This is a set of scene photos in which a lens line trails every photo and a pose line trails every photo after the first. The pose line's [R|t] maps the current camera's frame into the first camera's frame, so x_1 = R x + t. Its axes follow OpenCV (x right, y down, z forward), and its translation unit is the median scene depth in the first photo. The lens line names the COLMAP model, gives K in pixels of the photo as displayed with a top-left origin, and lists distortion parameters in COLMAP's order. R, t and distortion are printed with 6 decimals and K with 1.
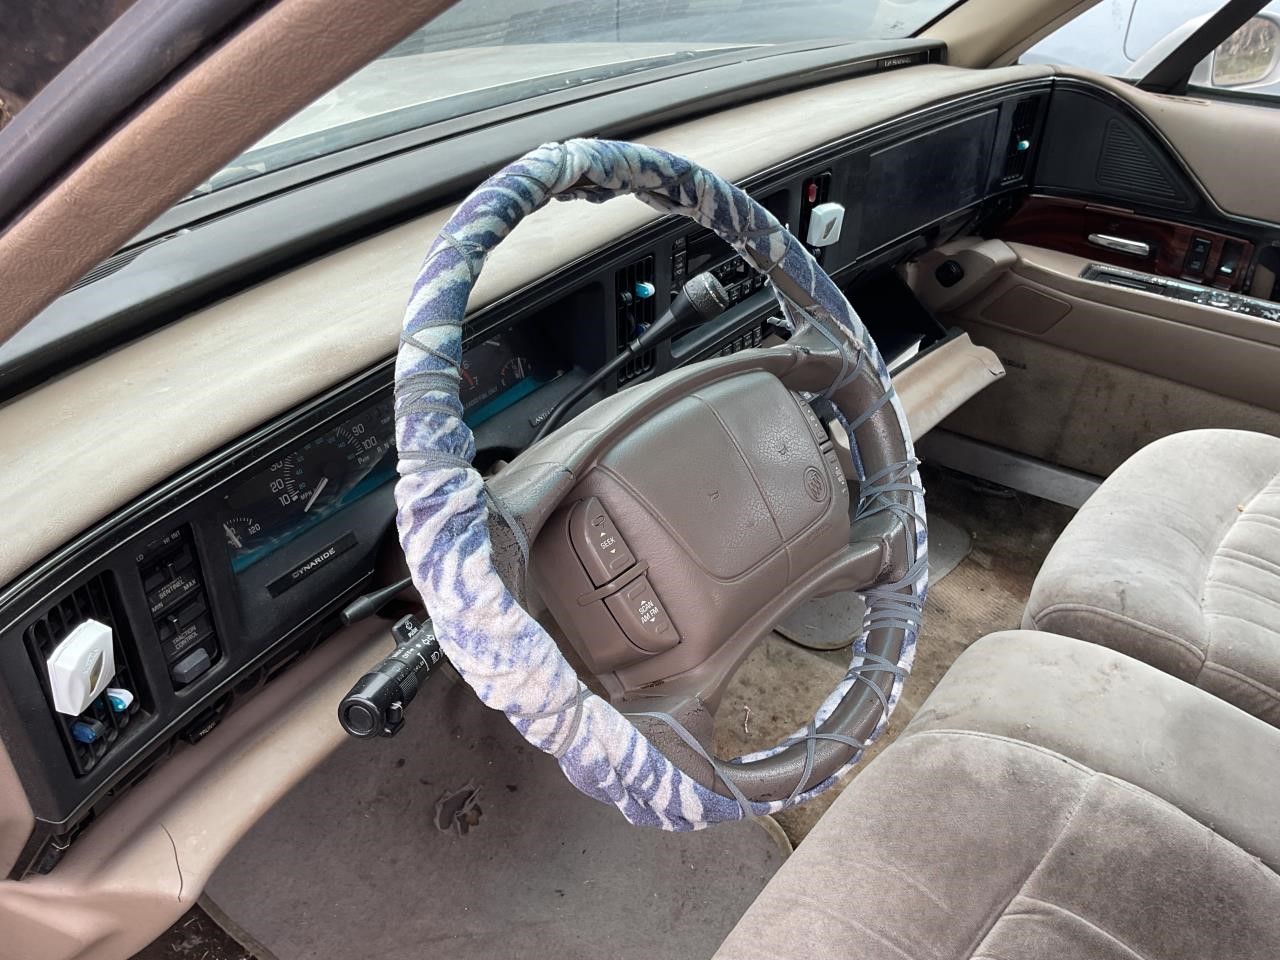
lens RADIAL K [[1100.2, 0, 639.9], [0, 1100.2, 452.5], [0, 0, 1]] dist [0.015404, -0.019329]
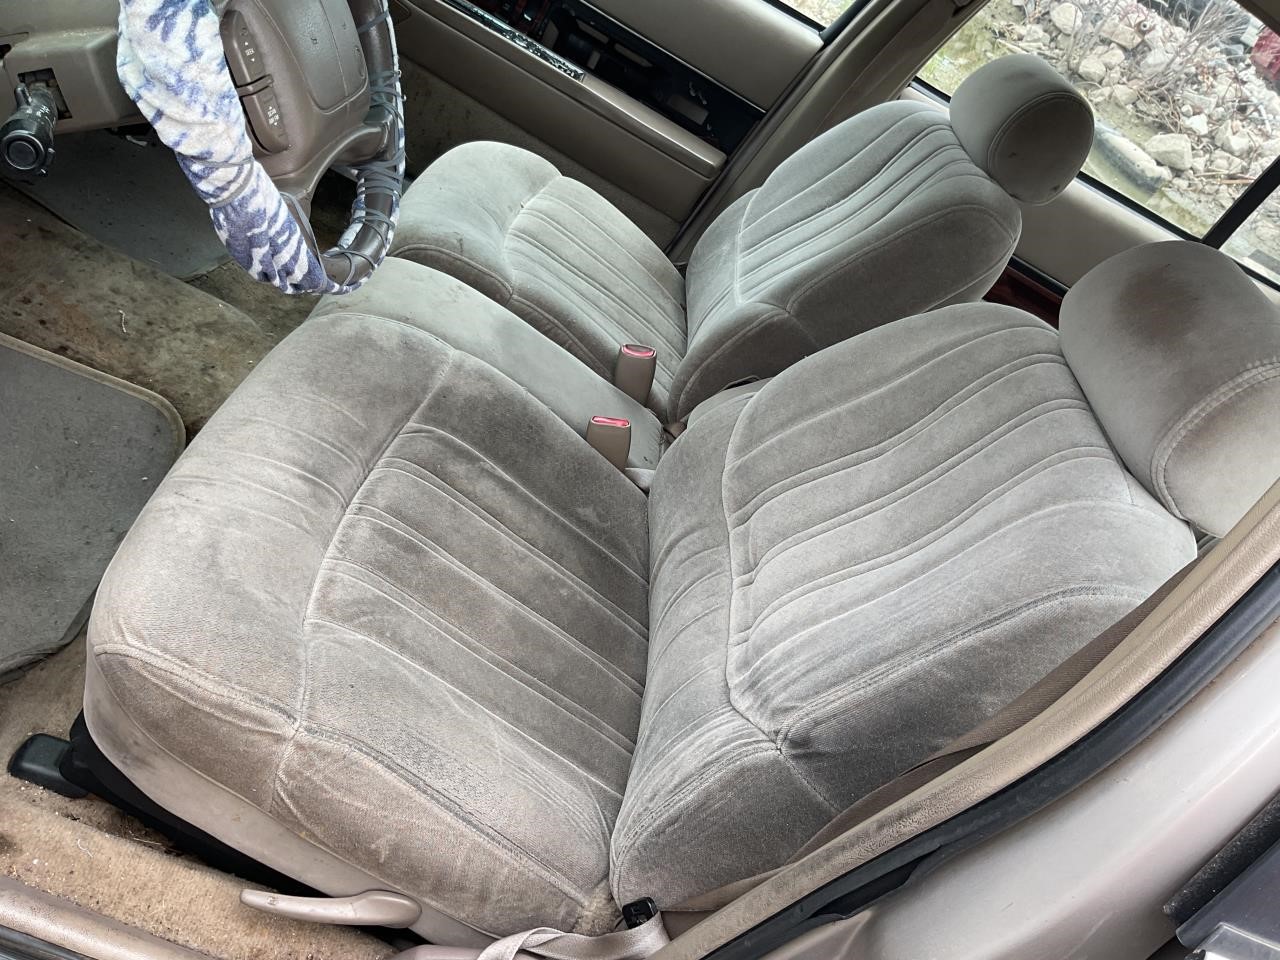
lens RADIAL K [[1100.2, 0, 639.9], [0, 1100.2, 452.5], [0, 0, 1]] dist [0.015404, -0.019329]
pose [[0.754774, 0.016828, 0.655769, -0.334300], [-0.164334, 0.972644, 0.164186, 0.161971], [-0.635067, -0.231689, 0.736892, -0.202167]]
